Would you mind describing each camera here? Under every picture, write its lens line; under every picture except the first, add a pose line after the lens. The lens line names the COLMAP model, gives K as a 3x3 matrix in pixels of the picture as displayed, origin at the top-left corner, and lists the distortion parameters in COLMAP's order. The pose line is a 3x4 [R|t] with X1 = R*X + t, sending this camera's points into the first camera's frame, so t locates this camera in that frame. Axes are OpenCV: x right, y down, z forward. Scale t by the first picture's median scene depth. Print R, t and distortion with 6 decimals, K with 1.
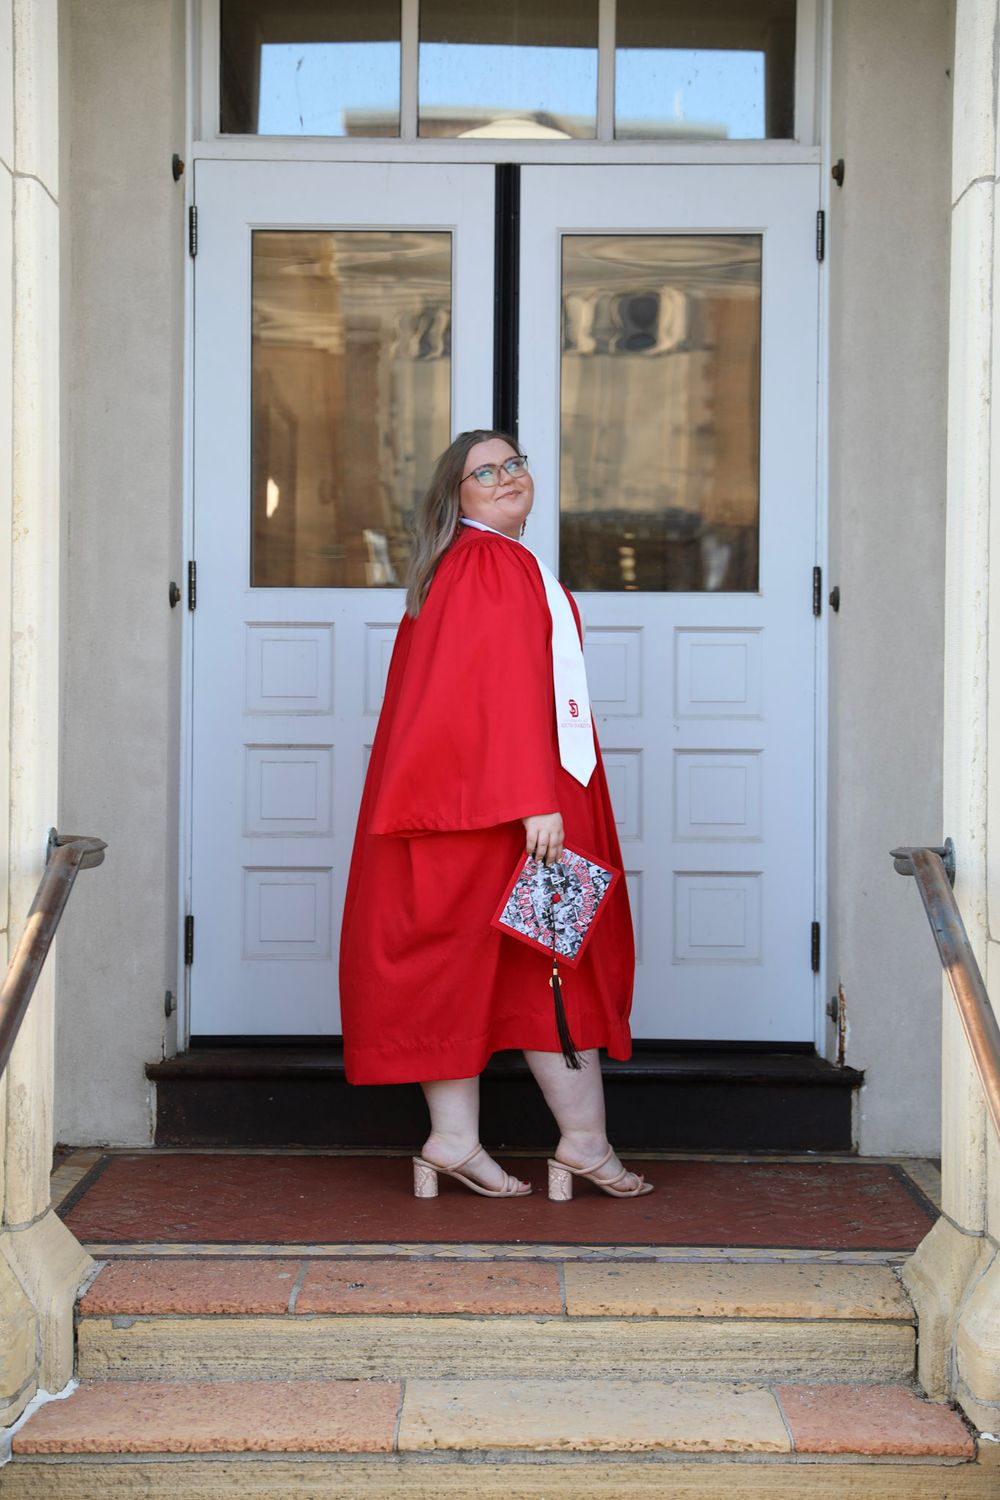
lens RADIAL K [[2336.1, 0, 538.3], [0, 2336.1, 746.9], [0, 0, 1]] dist [0.097979, 0.140699]
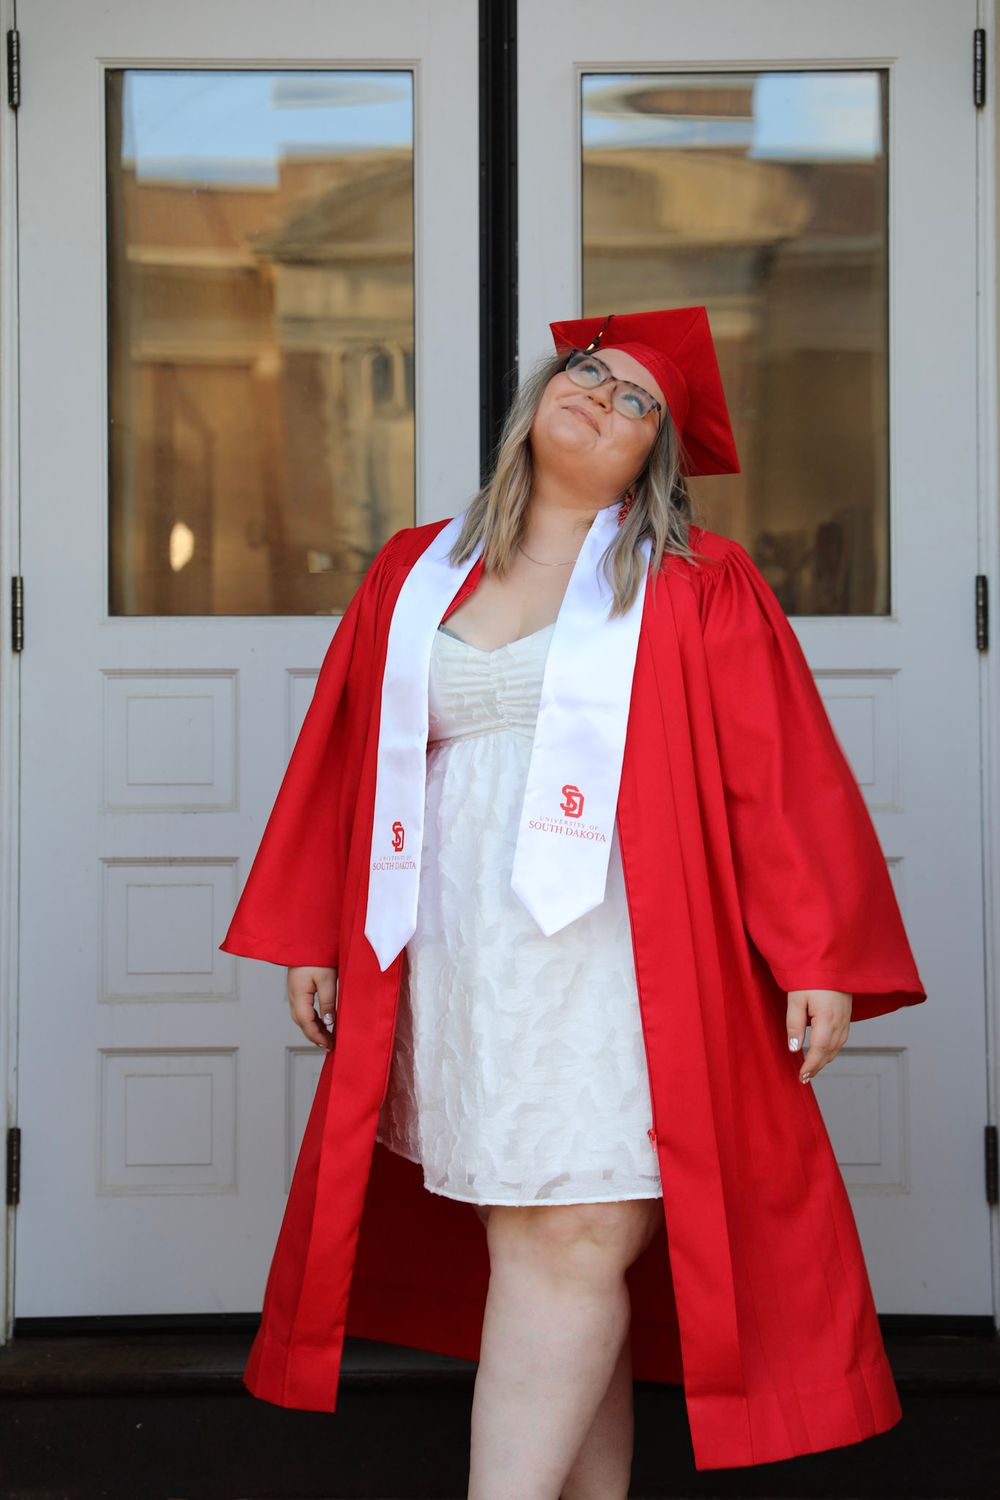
lens RADIAL K [[2685.1, 0, 516.9], [0, 2685.1, 756.7], [0, 0, 1]] dist [0.126871, 0.785045]
pose [[0.999934, -0.011499, -0.000013, -0.010234], [0.011488, 0.999035, -0.042385, 0.003638], [0.000501, 0.042382, 0.999101, 0.254500]]
